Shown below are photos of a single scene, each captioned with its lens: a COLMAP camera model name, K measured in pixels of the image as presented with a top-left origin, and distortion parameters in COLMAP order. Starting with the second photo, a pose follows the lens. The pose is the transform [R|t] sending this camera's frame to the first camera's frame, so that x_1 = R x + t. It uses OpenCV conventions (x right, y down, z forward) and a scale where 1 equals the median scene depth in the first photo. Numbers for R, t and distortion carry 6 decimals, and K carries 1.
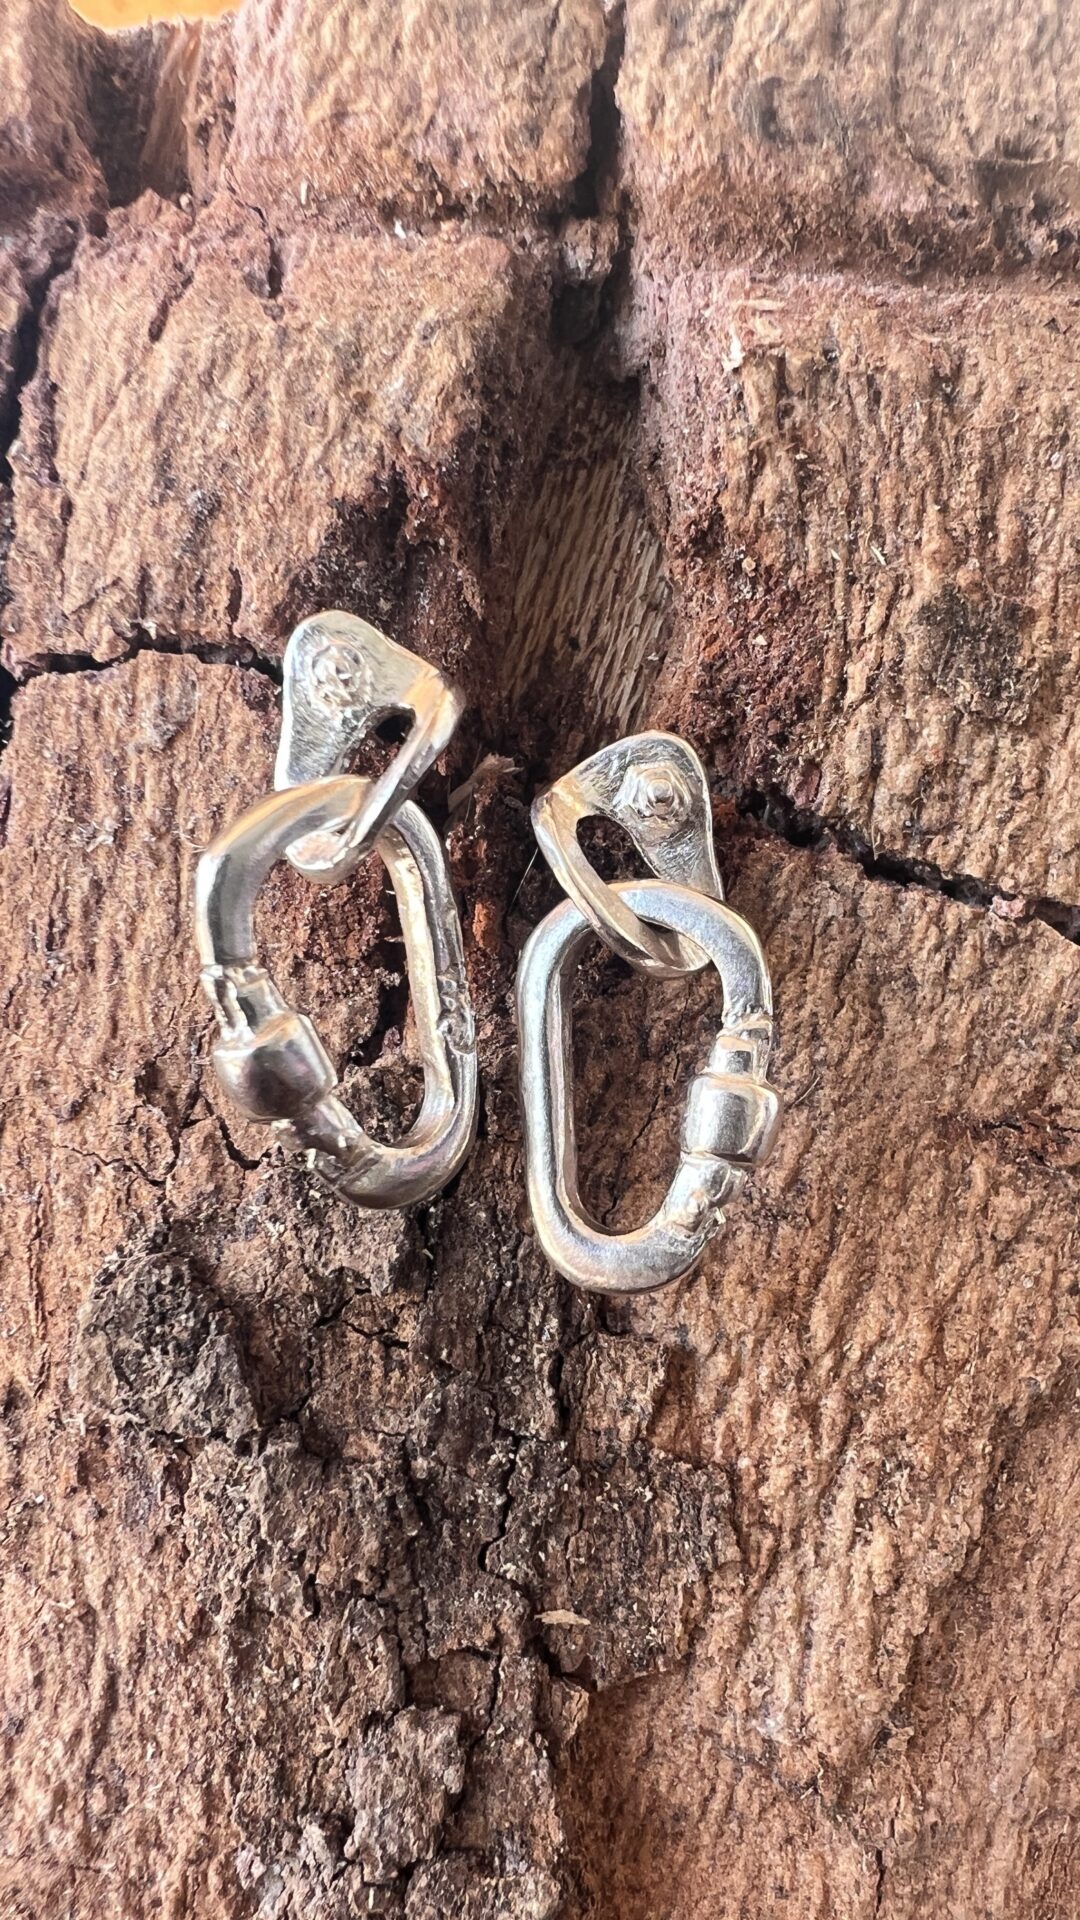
lens RADIAL K [[1435.5, 0, 552.5], [0, 1435.5, 962.8], [0, 0, 1]] dist [-0.001755, 0.003674]
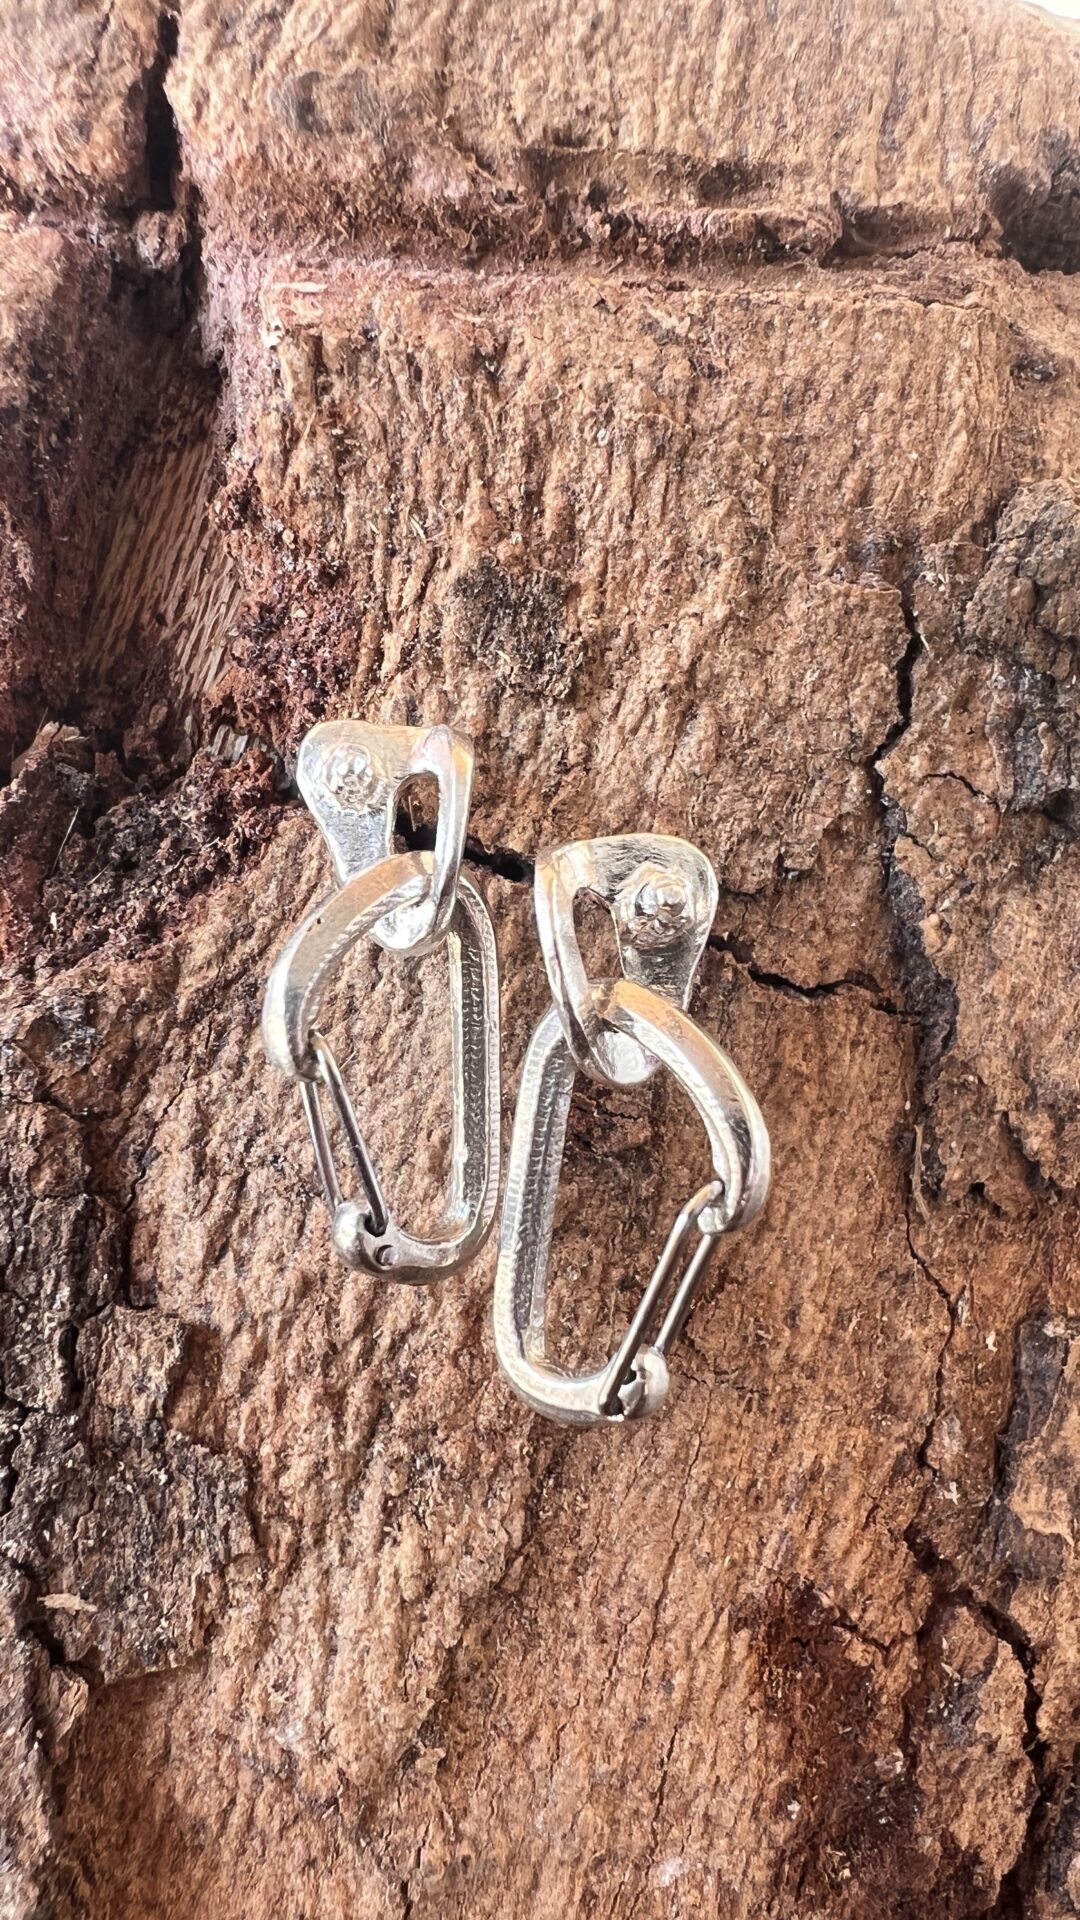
lens RADIAL K [[1435.5, 0, 493.8], [0, 1435.5, 905.8], [0, 0, 1]] dist [-0.001755, 0.003674]
pose [[0.996669, 0.023025, -0.078240, 0.358835], [-0.028516, 0.997152, -0.069814, 0.046842], [0.076410, 0.071812, 0.994487, 0.024776]]
